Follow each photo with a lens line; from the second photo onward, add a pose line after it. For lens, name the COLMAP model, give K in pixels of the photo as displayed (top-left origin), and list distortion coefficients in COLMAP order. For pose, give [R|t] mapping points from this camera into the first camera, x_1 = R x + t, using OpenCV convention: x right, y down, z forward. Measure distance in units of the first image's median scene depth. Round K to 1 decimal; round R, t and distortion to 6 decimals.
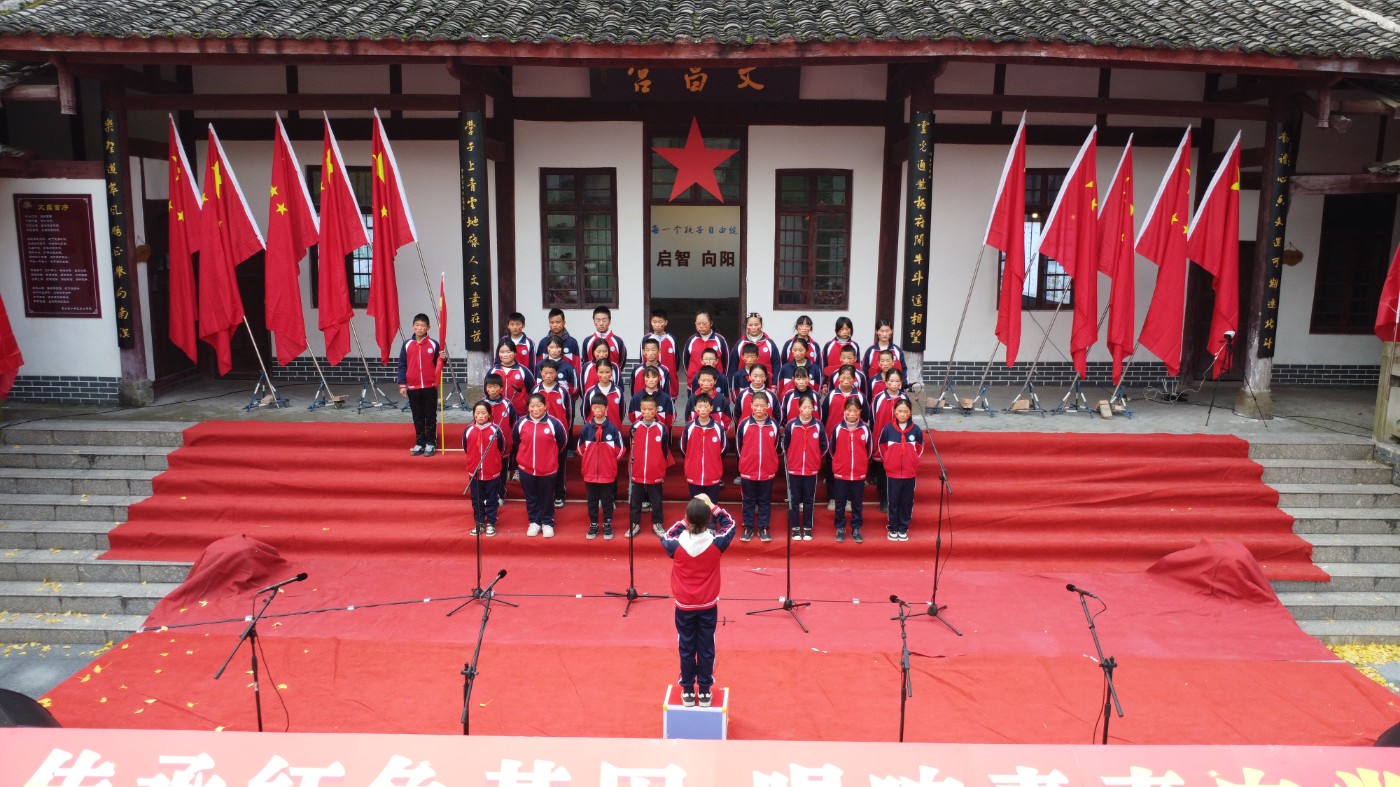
lens RADIAL K [[1011.0, 0, 702.8], [0, 1011.0, 395.9], [0, 0, 1]] dist [-0.039979, 0.009203]
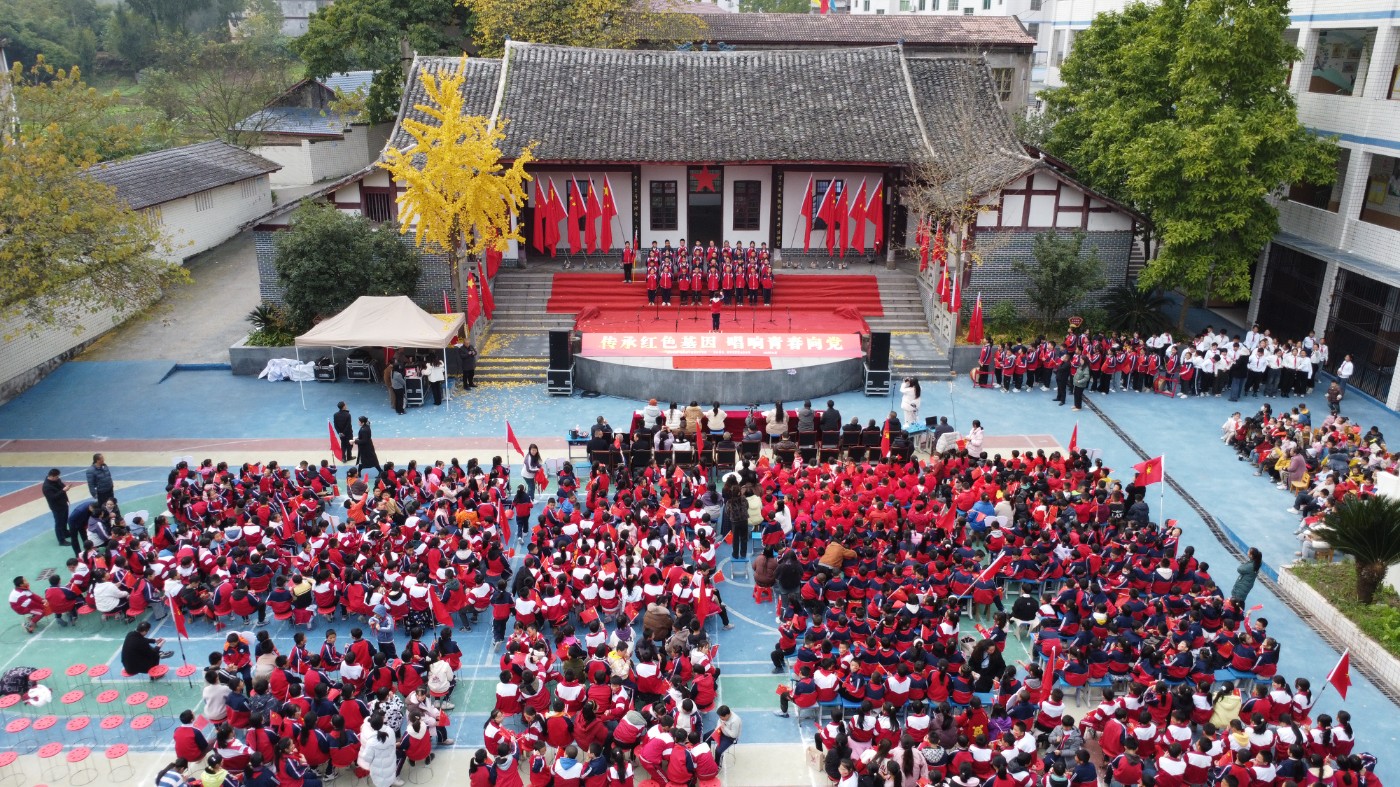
lens RADIAL K [[1009.9, 0, 702.6], [0, 1009.9, 396.0], [0, 0, 1]] dist [-0.033066, -0.003049]
pose [[0.999453, -0.011227, 0.031107, -0.139064], [0.005744, 0.985246, 0.171048, -0.145835], [-0.032568, -0.170776, 0.984772, -2.399391]]
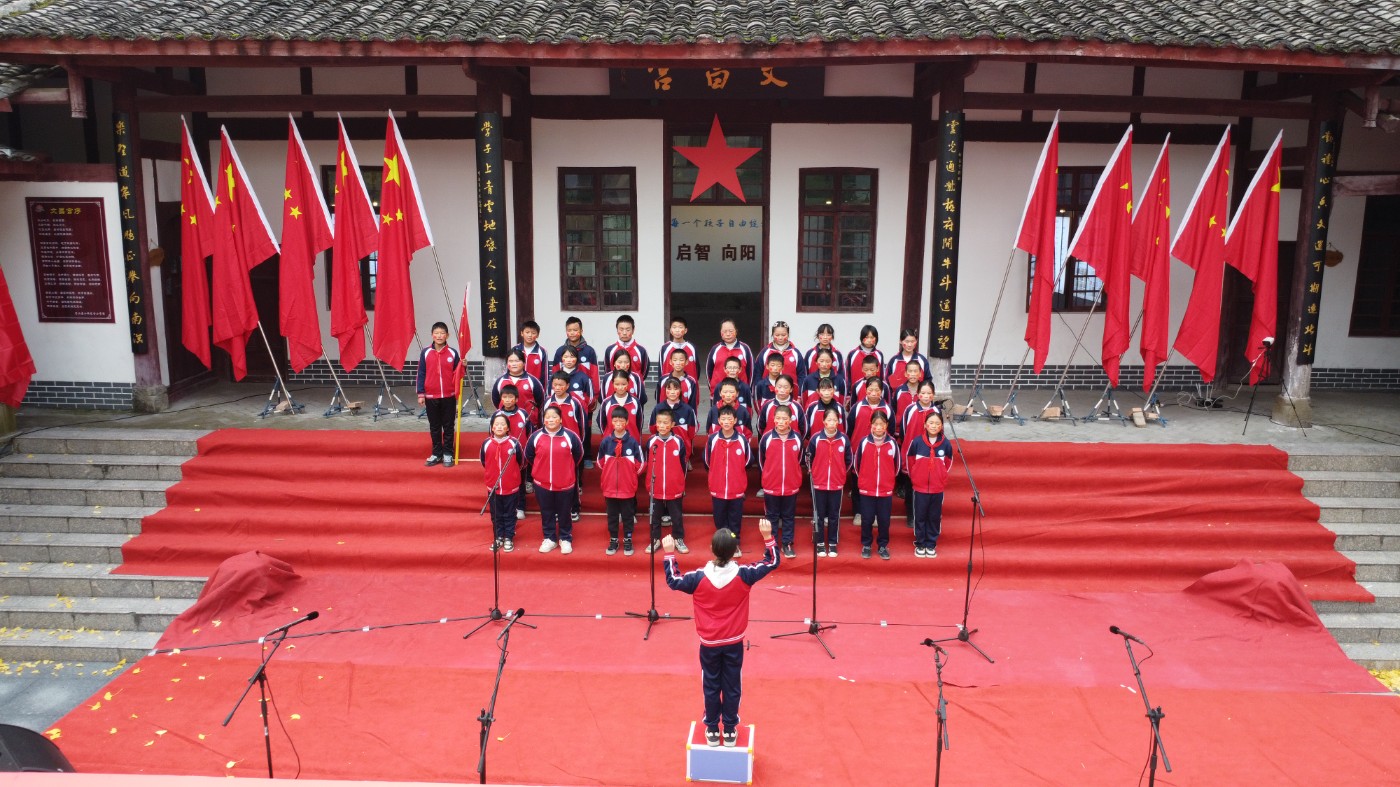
lens RADIAL K [[1011.0, 0, 702.8], [0, 1011.0, 395.9], [0, 0, 1]] dist [-0.039979, 0.009203]
pose [[0.999843, 0.001474, -0.017666, -0.004349], [-0.001194, 0.999874, 0.015837, -0.025295], [0.017687, -0.015813, 0.999719, 0.024844]]
